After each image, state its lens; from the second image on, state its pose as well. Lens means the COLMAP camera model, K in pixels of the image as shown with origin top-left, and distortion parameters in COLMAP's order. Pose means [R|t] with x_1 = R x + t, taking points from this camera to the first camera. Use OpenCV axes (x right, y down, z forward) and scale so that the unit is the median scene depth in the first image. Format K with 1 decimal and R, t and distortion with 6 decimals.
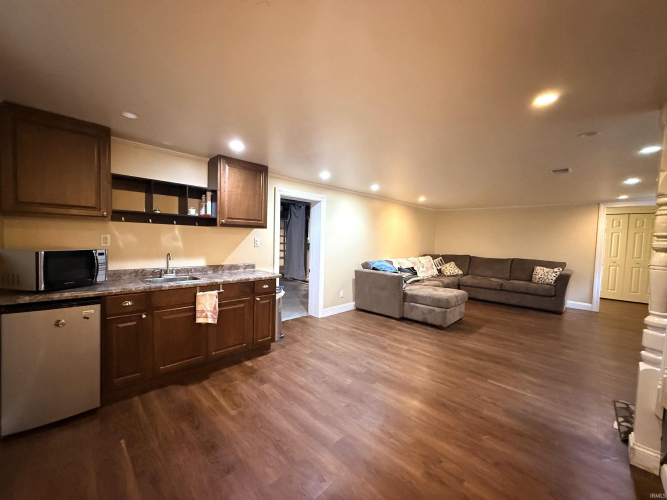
lens RADIAL K [[266.8, 0, 333.5], [0, 266.8, 250.0], [0, 0, 1]] dist [-0.000208, 0.000007]
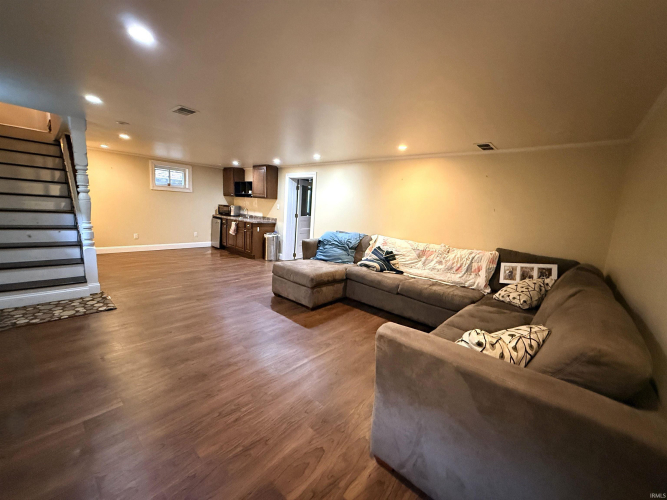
lens RADIAL K [[266.8, 0, 333.5], [0, 266.8, 250.0], [0, 0, 1]] dist [-0.000208, 0.000007]
pose [[0.050261, 0.126690, -0.990668, 1.377334], [-0.116008, 0.985948, 0.120200, -0.001903], [0.991976, 0.108884, 0.064252, 1.133445]]
